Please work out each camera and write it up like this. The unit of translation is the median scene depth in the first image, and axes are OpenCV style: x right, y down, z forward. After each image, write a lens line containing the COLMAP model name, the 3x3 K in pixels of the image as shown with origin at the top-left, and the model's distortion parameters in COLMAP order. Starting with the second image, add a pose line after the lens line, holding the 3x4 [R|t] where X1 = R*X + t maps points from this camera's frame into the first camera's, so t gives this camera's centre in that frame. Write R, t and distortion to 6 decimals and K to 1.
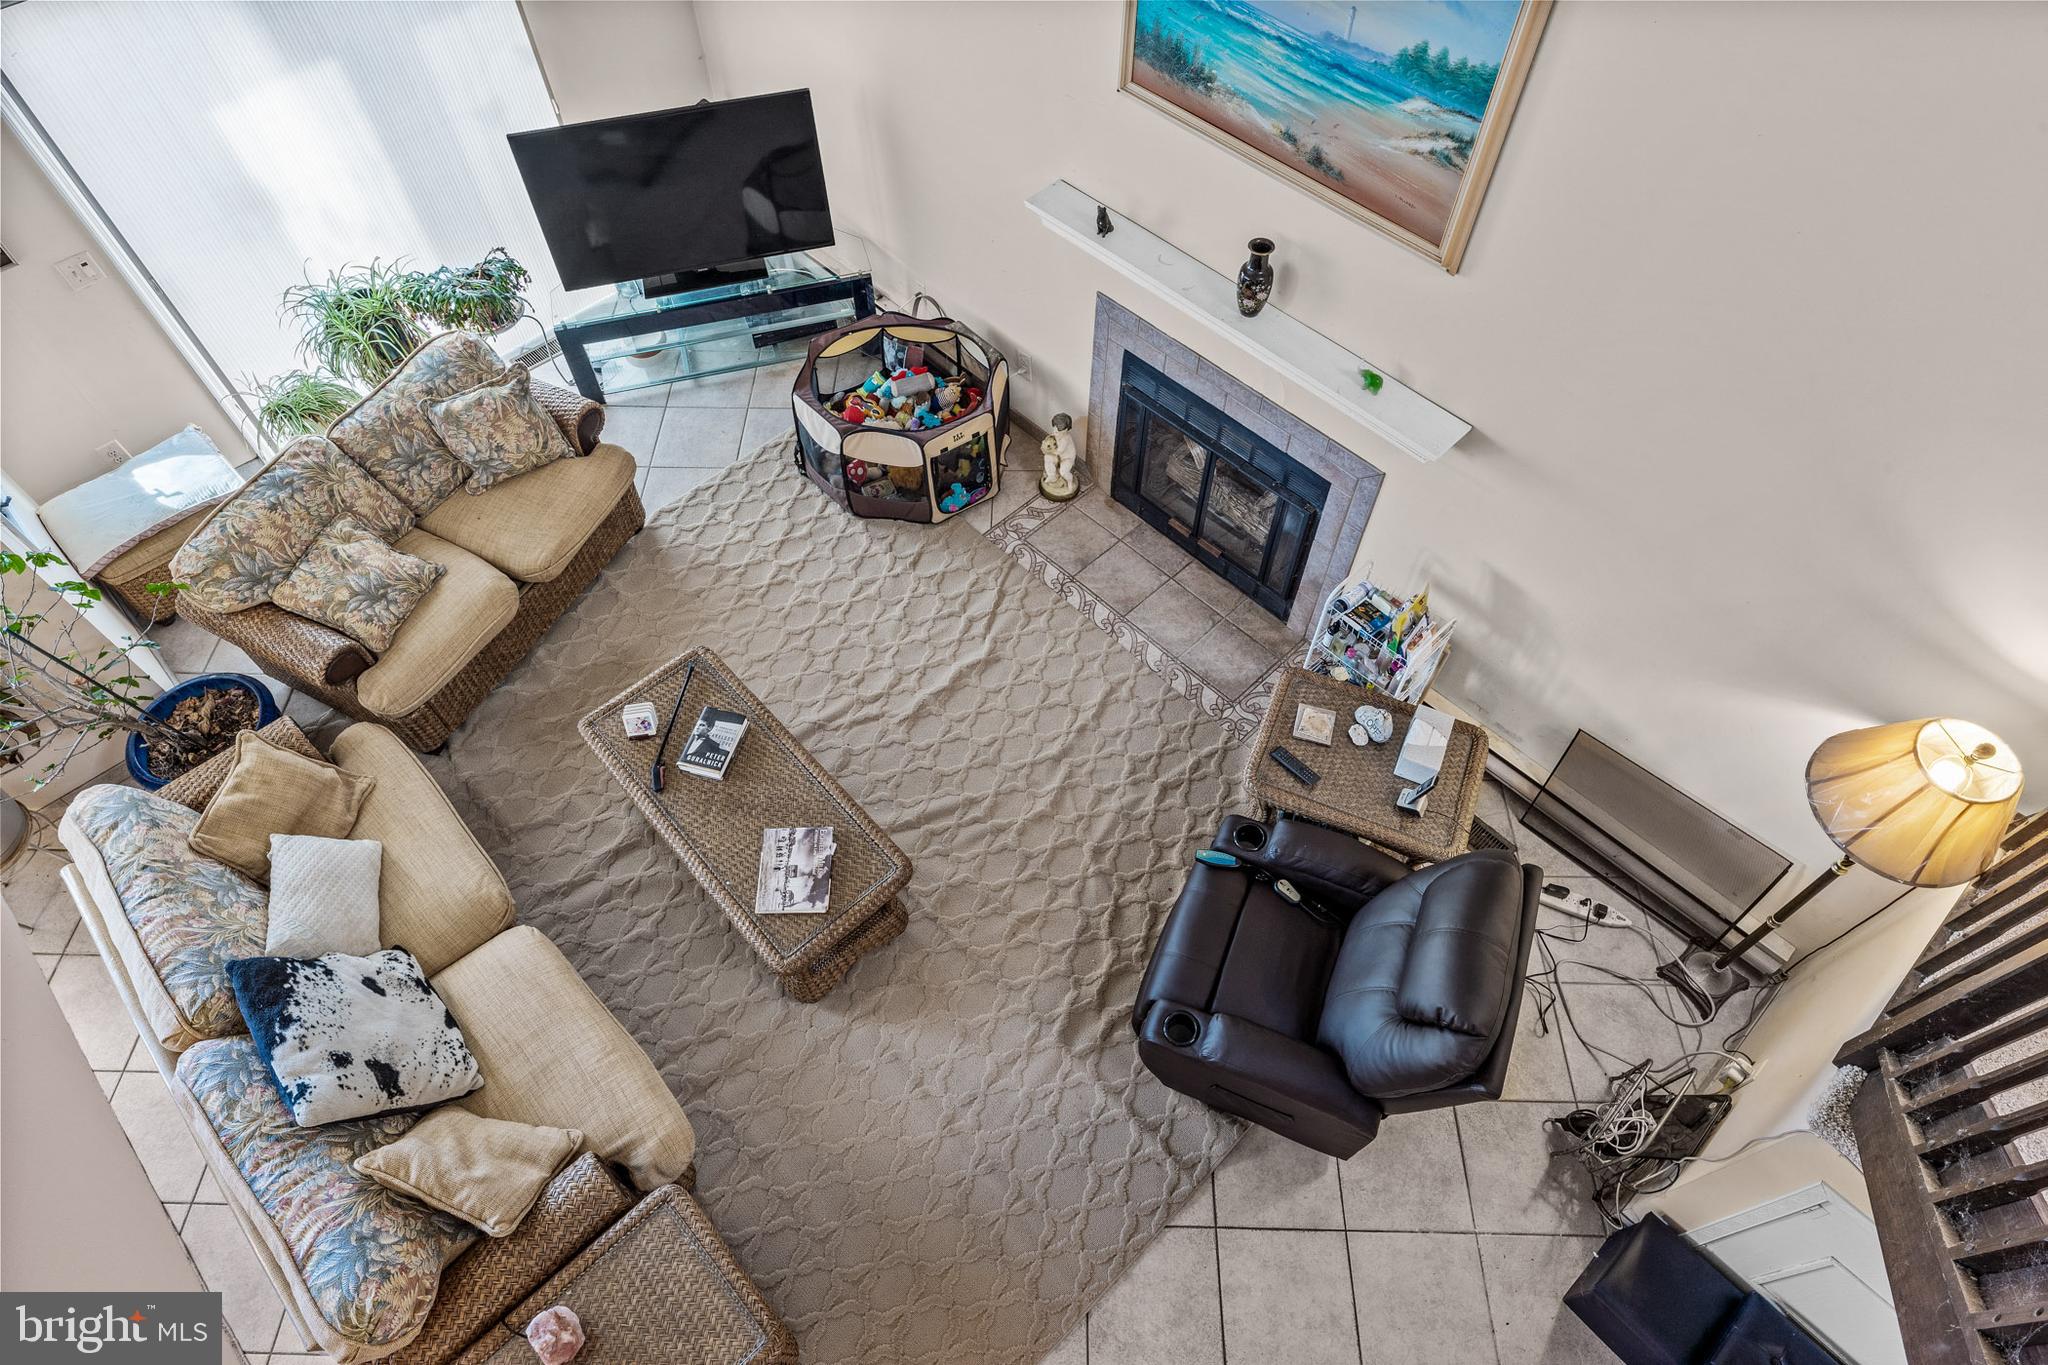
lens RADIAL K [[1159.6, 0, 1023.7], [0, 1159.6, 687.3], [0, 0, 1]] dist [-0.003825, -0.000929]
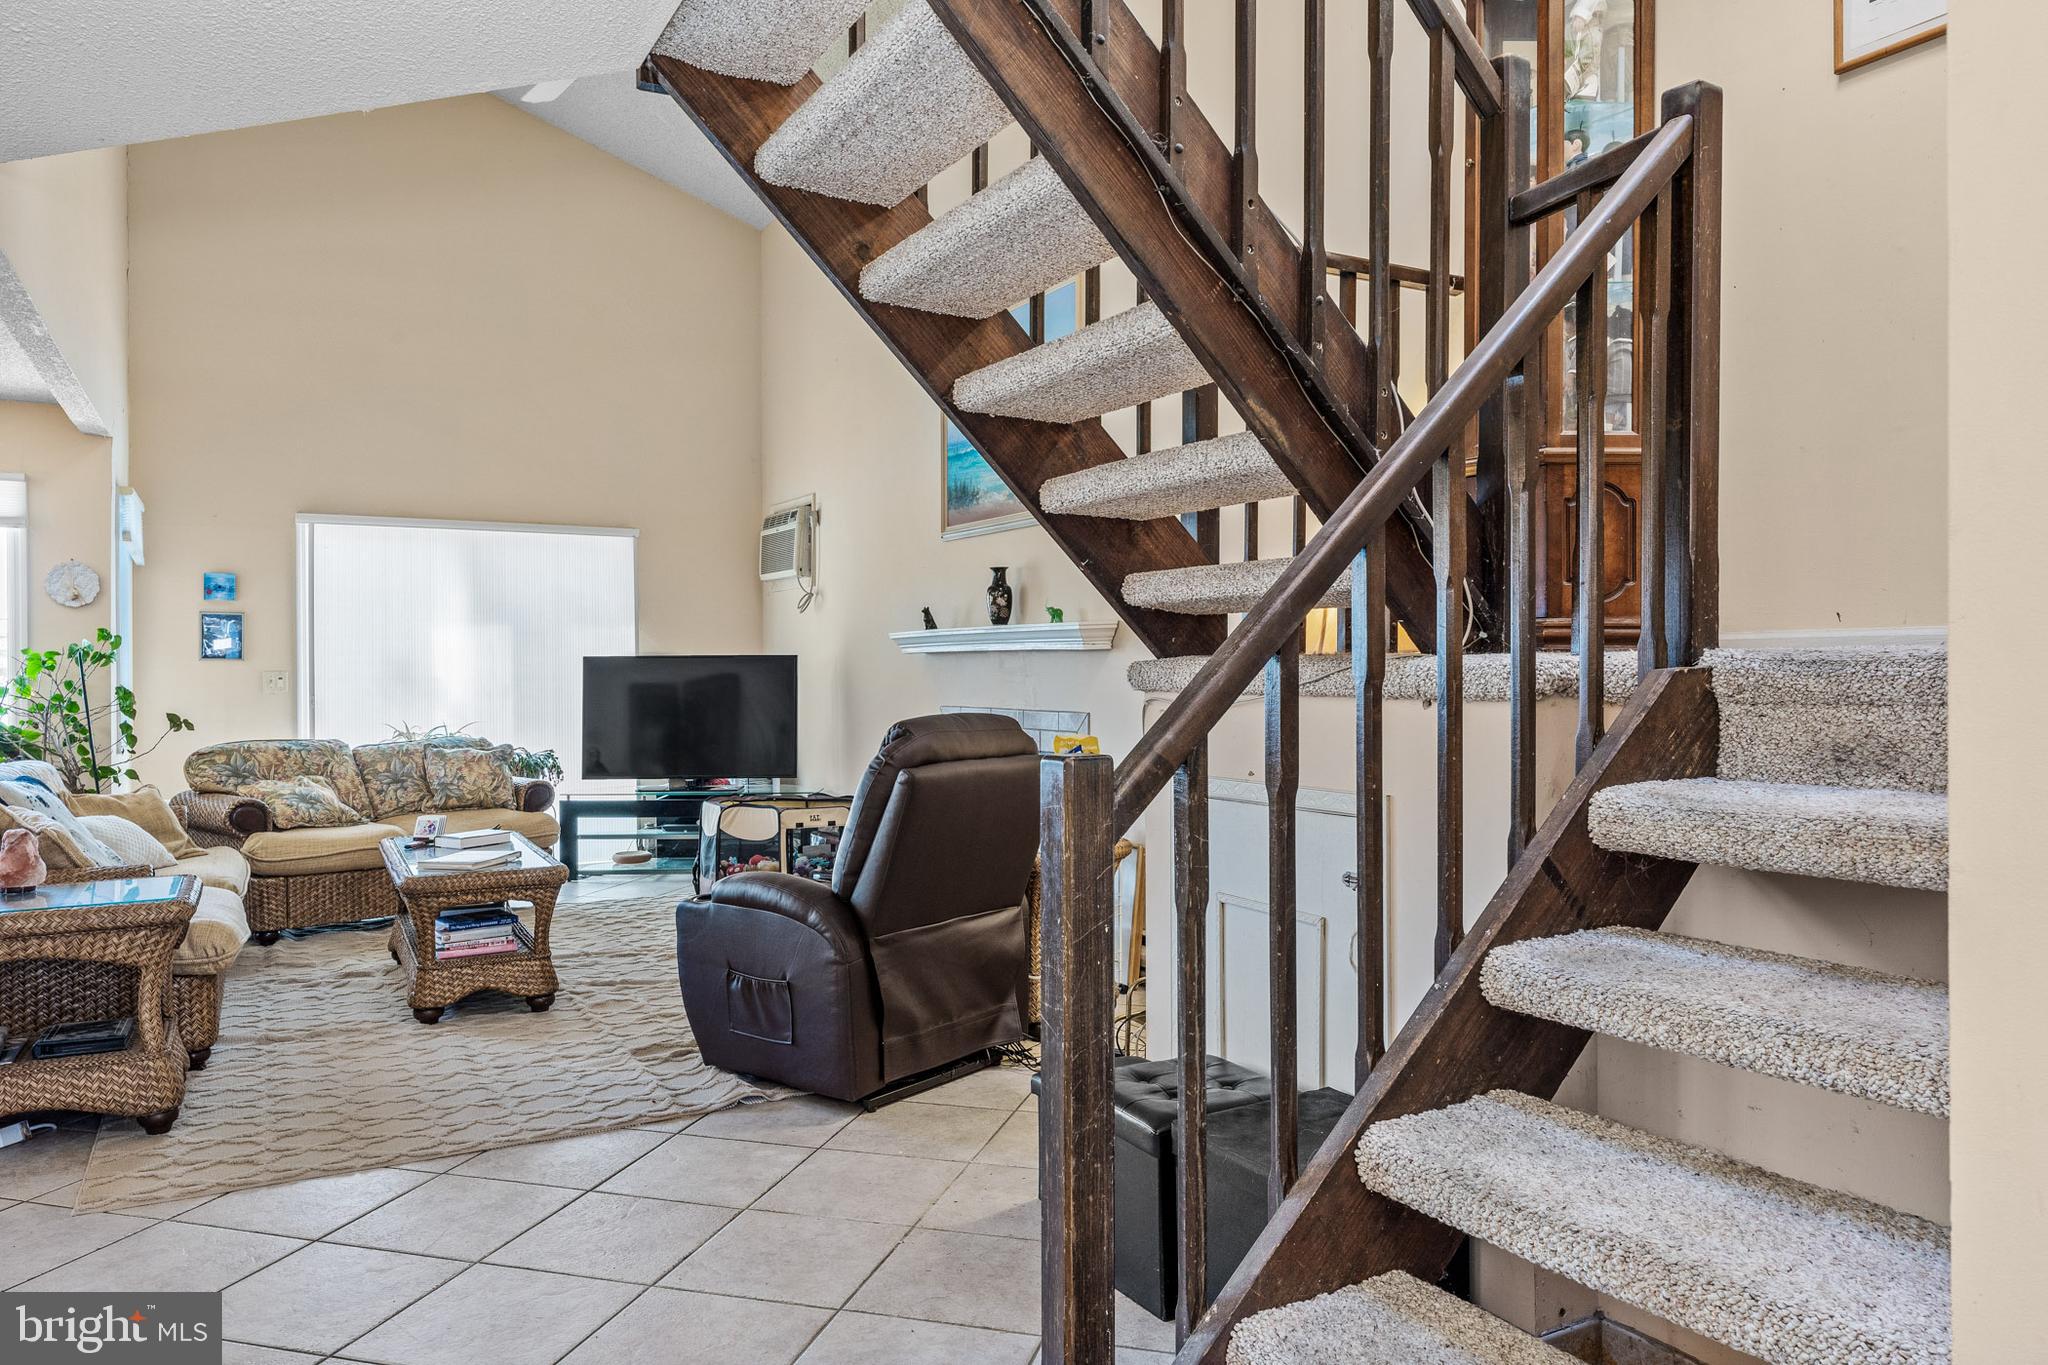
lens RADIAL K [[1388.6, 0, 1029.8], [0, 1388.6, 675.8], [0, 0, 1]] dist [0.003223, -0.004383]
pose [[0.968188, 0.000254, -0.250223, 0.669403], [-0.207028, 0.562462, -0.800485, 1.034260], [0.140538, 0.826823, 0.544621, 0.210804]]
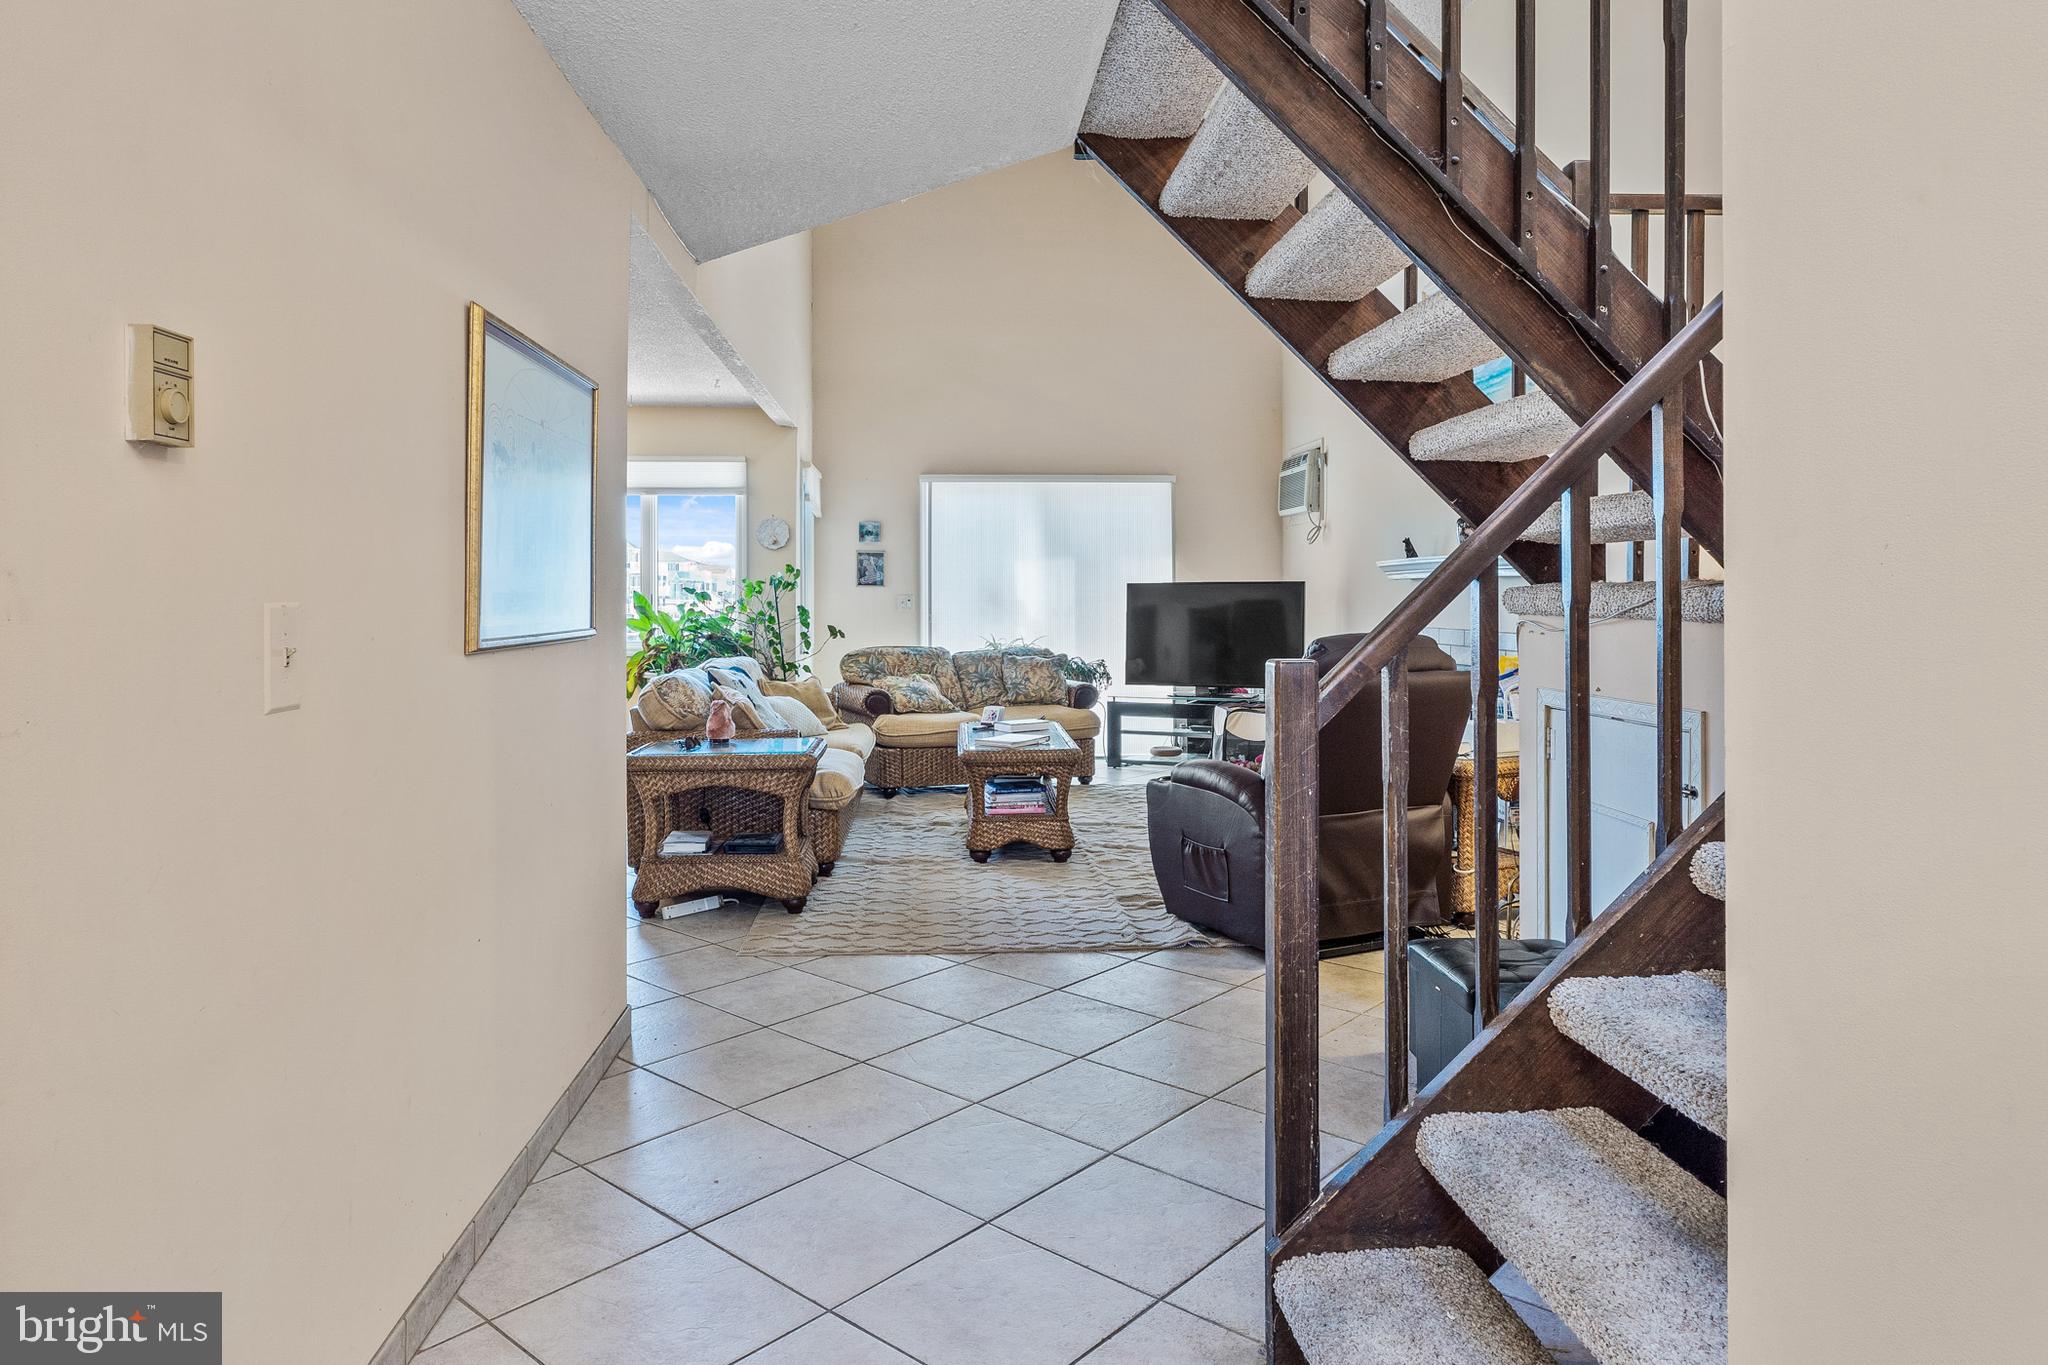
lens RADIAL K [[1269.4, 0, 992.0], [0, 1269.4, 593.2], [0, 0, 1]] dist [-0.000394, -0.000358]
pose [[0.755974, -0.000284, -0.654602, 0.833578], [-0.542956, 0.558318, -0.627280, 1.080883], [0.365654, 0.829627, 0.421920, 0.178647]]
